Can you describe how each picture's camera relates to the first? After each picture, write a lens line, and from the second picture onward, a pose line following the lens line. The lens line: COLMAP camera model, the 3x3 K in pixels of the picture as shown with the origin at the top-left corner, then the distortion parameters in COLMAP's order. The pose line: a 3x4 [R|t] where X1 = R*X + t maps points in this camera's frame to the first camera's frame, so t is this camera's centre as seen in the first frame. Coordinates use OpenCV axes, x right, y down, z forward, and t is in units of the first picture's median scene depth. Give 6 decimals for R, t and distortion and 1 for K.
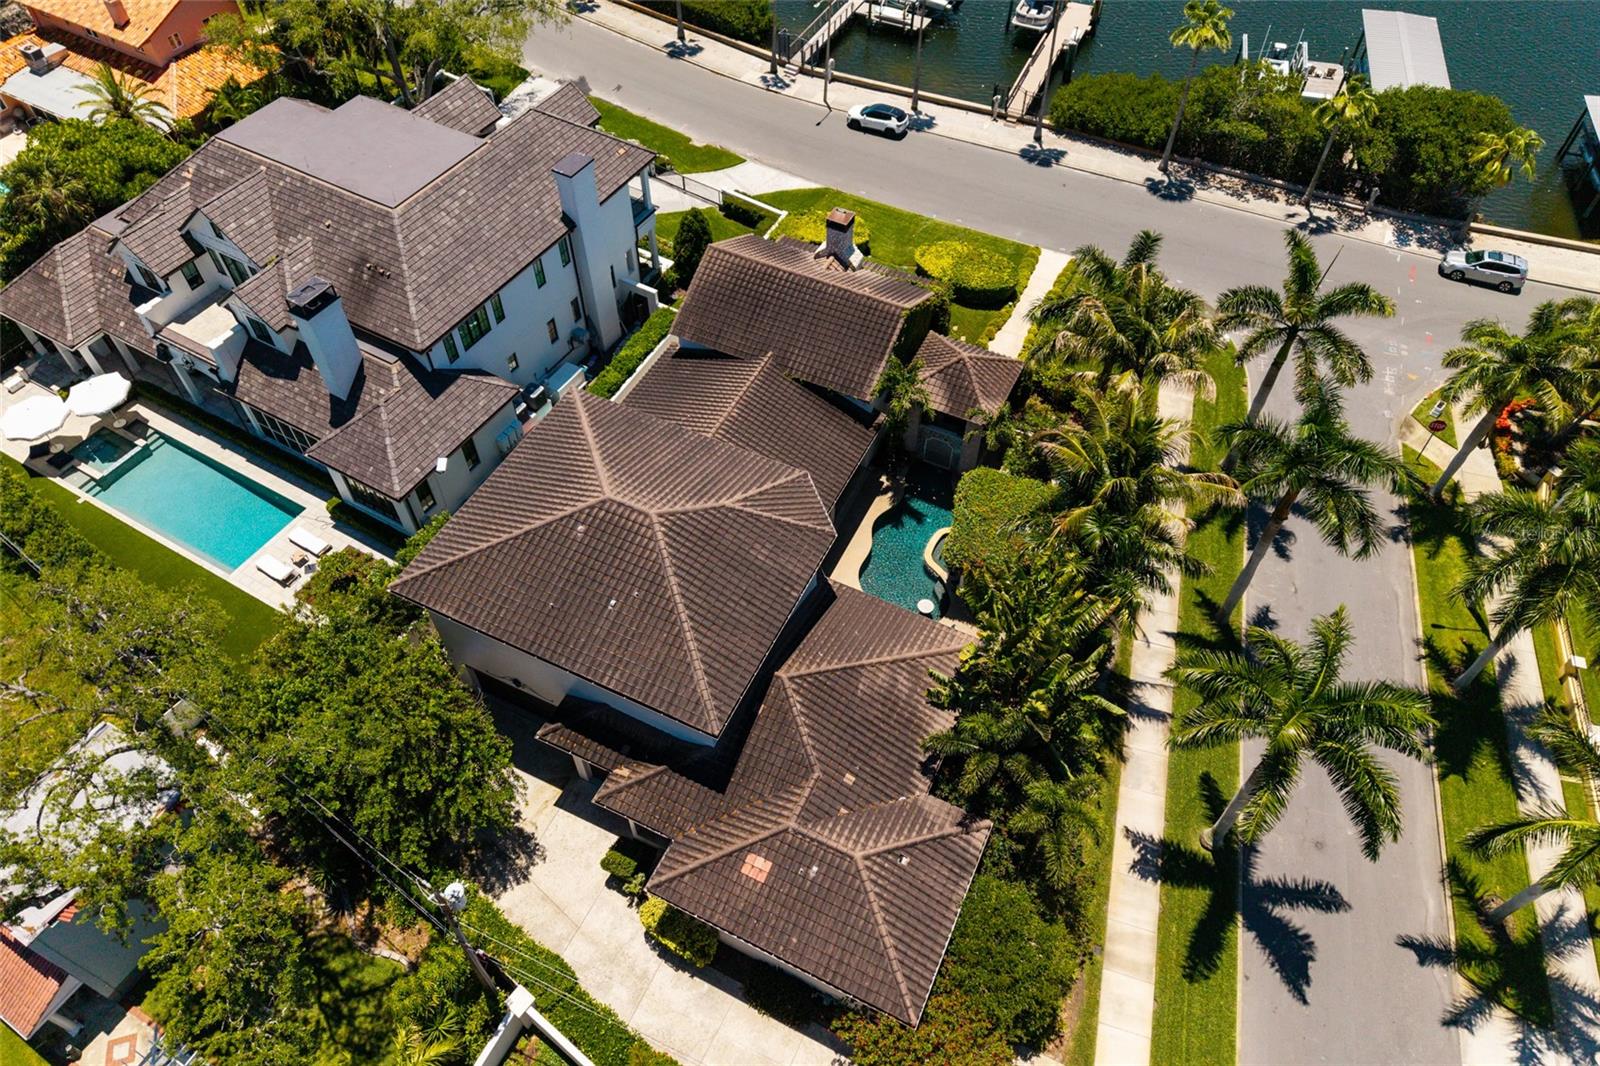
lens RADIAL K [[1091.2, 0, 811.7], [0, 1091.2, 510.9], [0, 0, 1]] dist [0.060223, -0.040078]
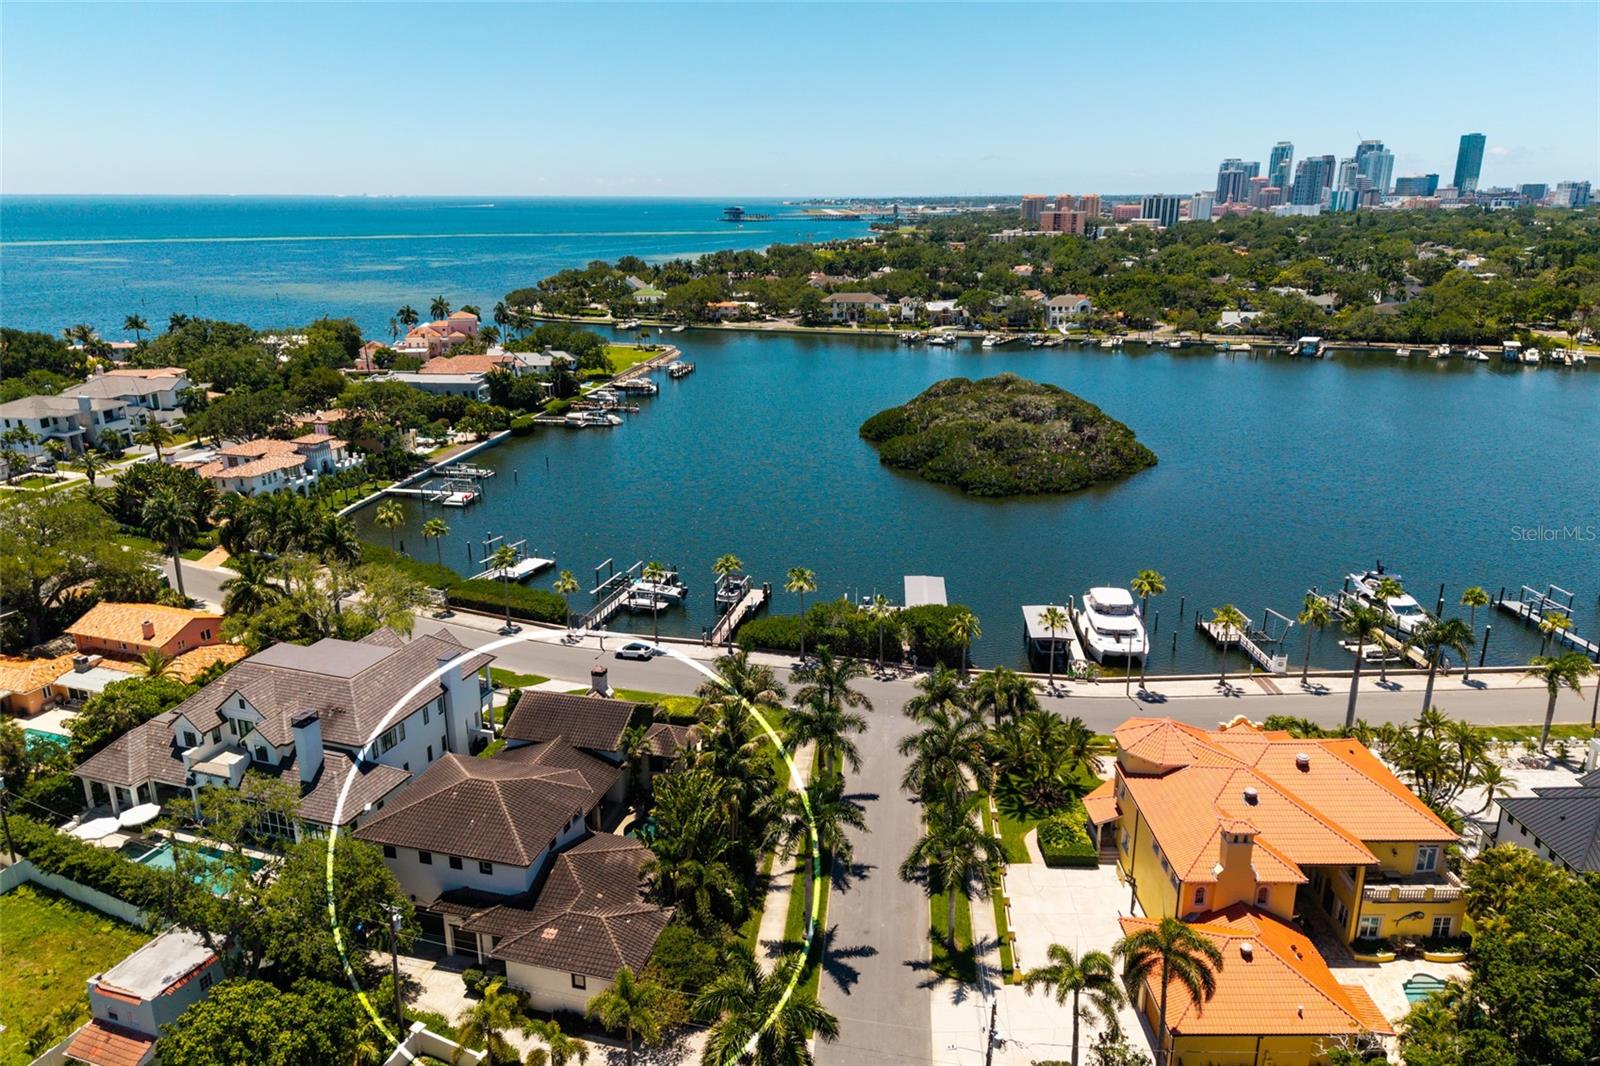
lens RADIAL K [[1091.2, 0, 811.7], [0, 1091.2, 510.9], [0, 0, 1]] dist [0.060223, -0.040078]
pose [[0.983026, -0.063134, 0.172261, 0.077827], [0.146803, 0.833828, -0.532147, 0.541834], [-0.110039, 0.548402, 0.828943, -0.715458]]
